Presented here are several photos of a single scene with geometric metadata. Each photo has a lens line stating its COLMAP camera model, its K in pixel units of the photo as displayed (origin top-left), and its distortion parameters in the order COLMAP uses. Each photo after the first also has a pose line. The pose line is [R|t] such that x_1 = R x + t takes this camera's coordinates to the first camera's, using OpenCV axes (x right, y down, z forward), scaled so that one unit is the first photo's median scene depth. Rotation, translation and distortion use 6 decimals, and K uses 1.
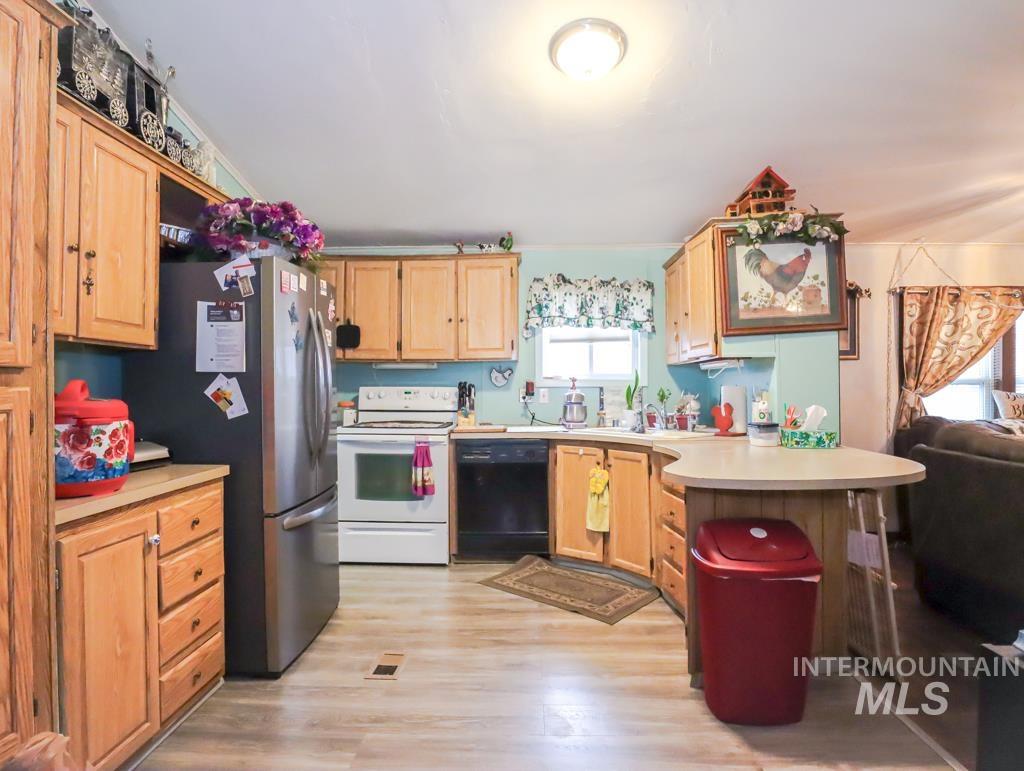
lens RADIAL K [[586.9, 0, 517.9], [0, 586.9, 387.8], [0, 0, 1]] dist [-0.046555, 0.010777]
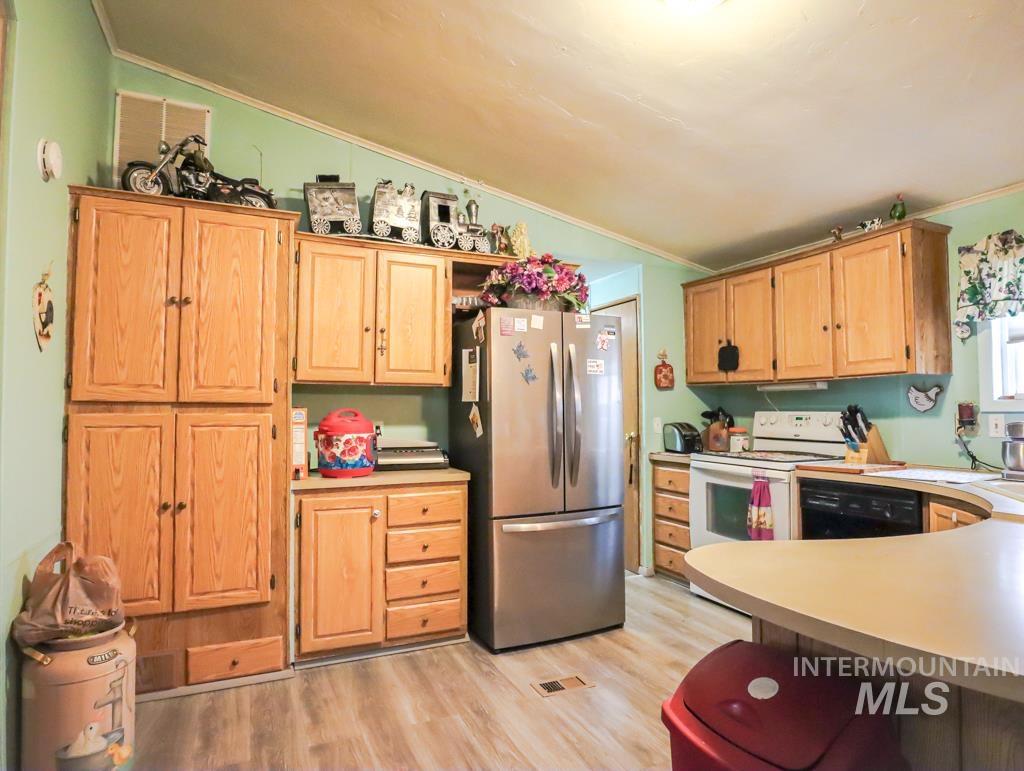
lens RADIAL K [[586.9, 0, 511.4], [0, 586.9, 386.1], [0, 0, 1]] dist [-0.046555, 0.010777]
pose [[0.440227, -0.036702, -0.897136, 0.439039], [0.000031, 0.999165, -0.040860, -0.004646], [0.897886, 0.017960, 0.439861, 0.298631]]
